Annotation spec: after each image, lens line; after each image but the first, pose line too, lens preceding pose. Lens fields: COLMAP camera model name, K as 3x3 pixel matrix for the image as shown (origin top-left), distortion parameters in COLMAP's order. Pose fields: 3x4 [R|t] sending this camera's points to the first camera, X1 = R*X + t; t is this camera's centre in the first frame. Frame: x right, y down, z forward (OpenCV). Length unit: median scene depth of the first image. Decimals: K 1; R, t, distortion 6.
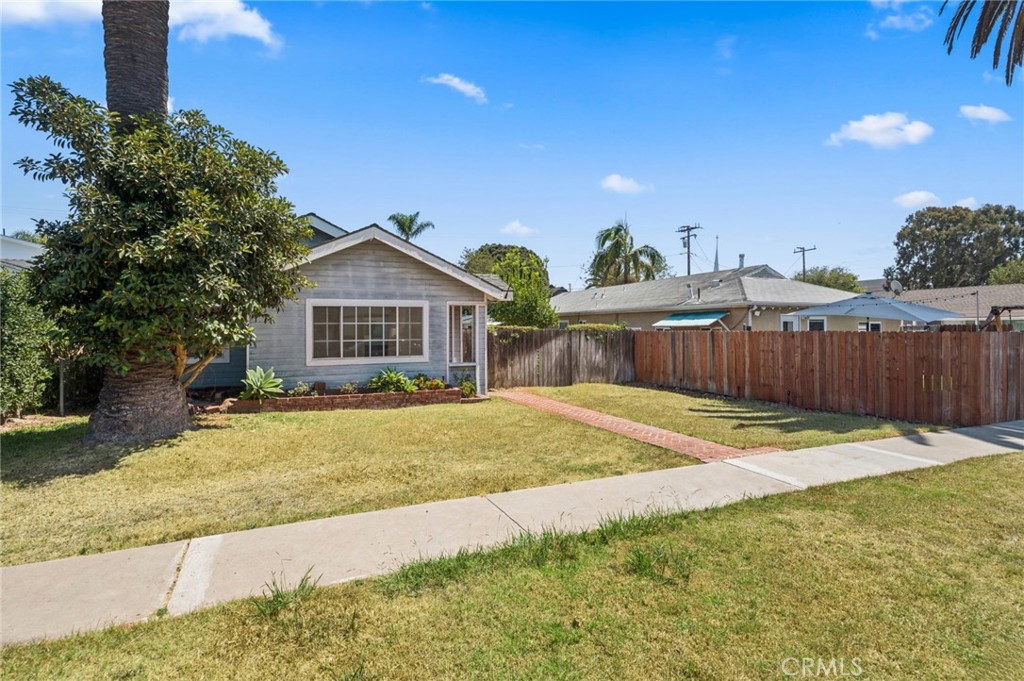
lens RADIAL K [[513.5, 0, 509.6], [0, 513.5, 337.9], [0, 0, 1]] dist [0.007995, -0.000320]
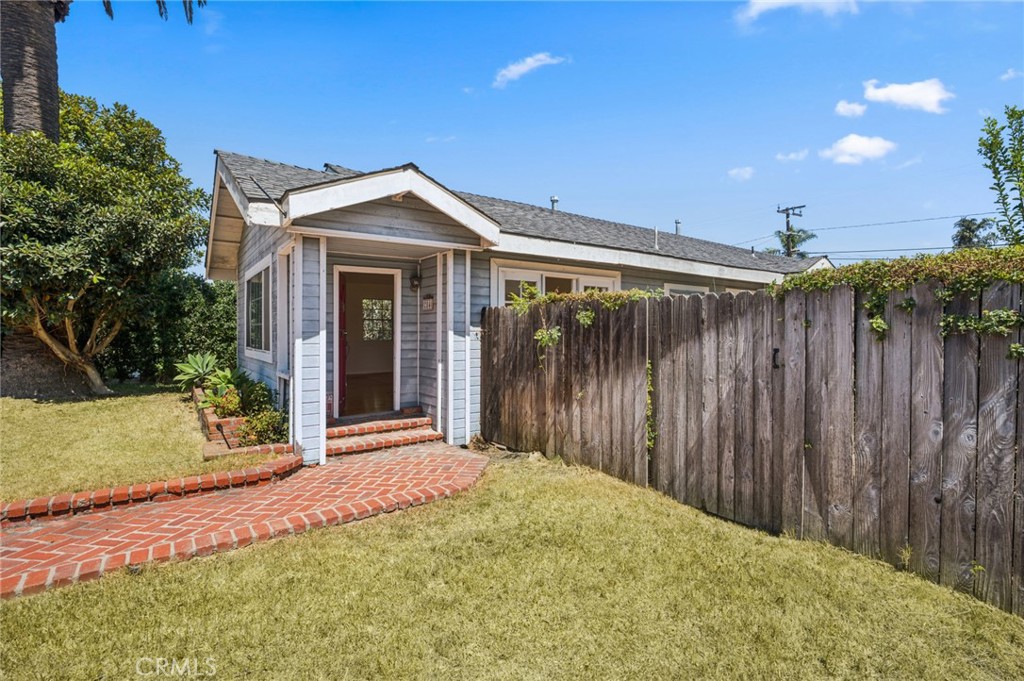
lens RADIAL K [[475.8, 0, 503.8], [0, 475.8, 333.4], [0, 0, 1]] dist [0.000130, 0.000775]
pose [[0.225524, 0.013271, -0.974147, 0.399638], [-0.020332, 0.999754, 0.008913, 0.005003], [0.974026, 0.017796, 0.225738, 1.121657]]
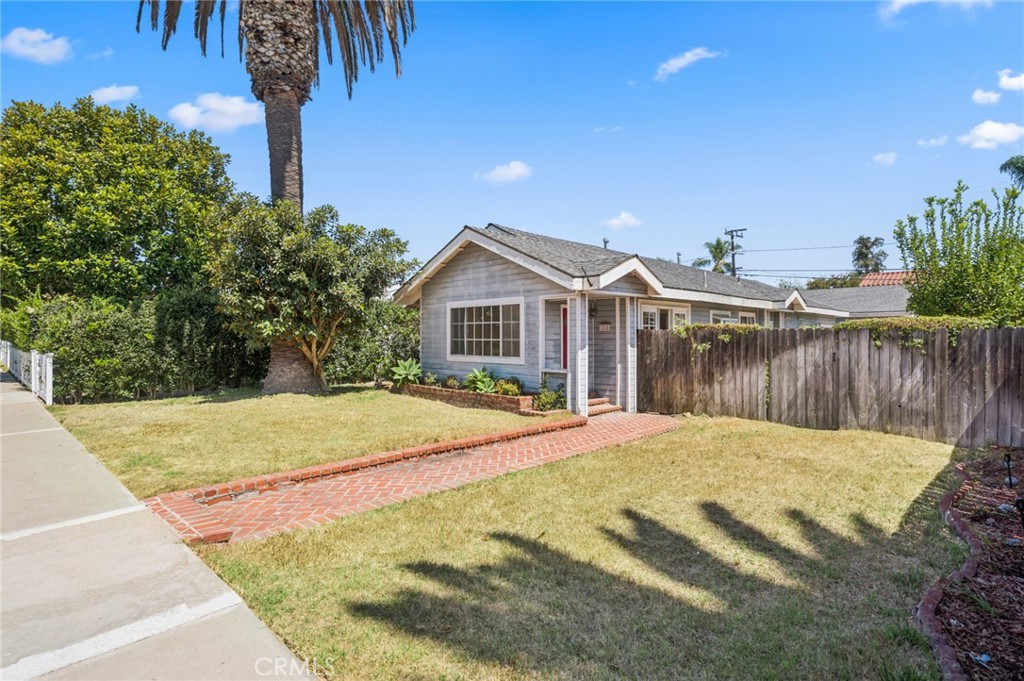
lens RADIAL K [[513.5, 0, 513.1], [0, 513.5, 335.4], [0, 0, 1]] dist [0.007995, -0.000320]
pose [[0.394667, 0.004638, -0.918813, 0.656693], [-0.017388, 0.999846, -0.002421, -0.002055], [0.918660, 0.016932, 0.394687, 0.626368]]
